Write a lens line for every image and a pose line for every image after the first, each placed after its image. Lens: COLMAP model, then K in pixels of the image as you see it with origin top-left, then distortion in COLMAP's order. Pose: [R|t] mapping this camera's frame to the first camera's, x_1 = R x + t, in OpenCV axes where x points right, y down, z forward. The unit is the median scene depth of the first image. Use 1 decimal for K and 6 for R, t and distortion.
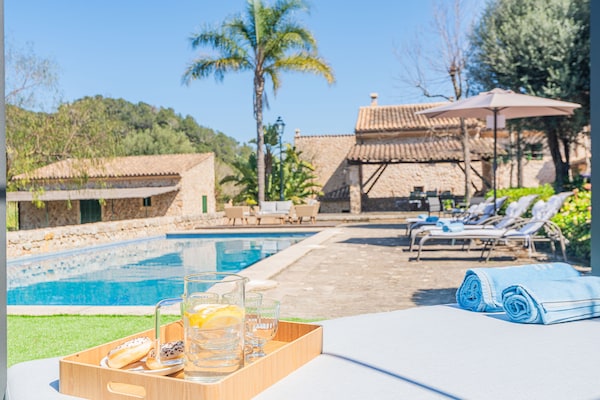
lens RADIAL K [[392.6, 0, 301.1], [0, 392.6, 200.3], [0, 0, 1]] dist [0.004526, 0.001650]
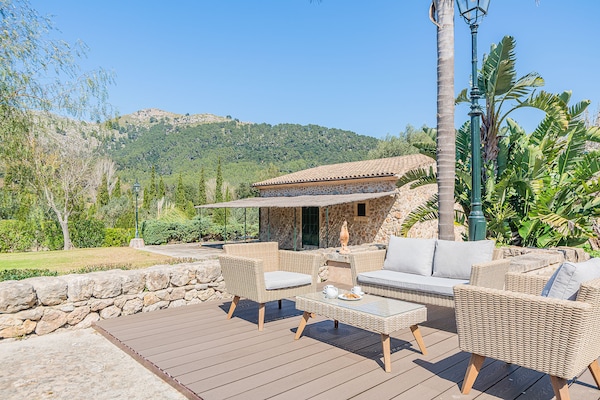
lens RADIAL K [[392.6, 0, 298.8], [0, 392.6, 203.9], [0, 0, 1]] dist [0.004526, 0.001650]
pose [[0.779671, 0.010628, -0.626099, 0.015945], [-0.013945, 0.999903, -0.000392, -0.008613], [0.626033, 0.009037, 0.779744, 0.294297]]
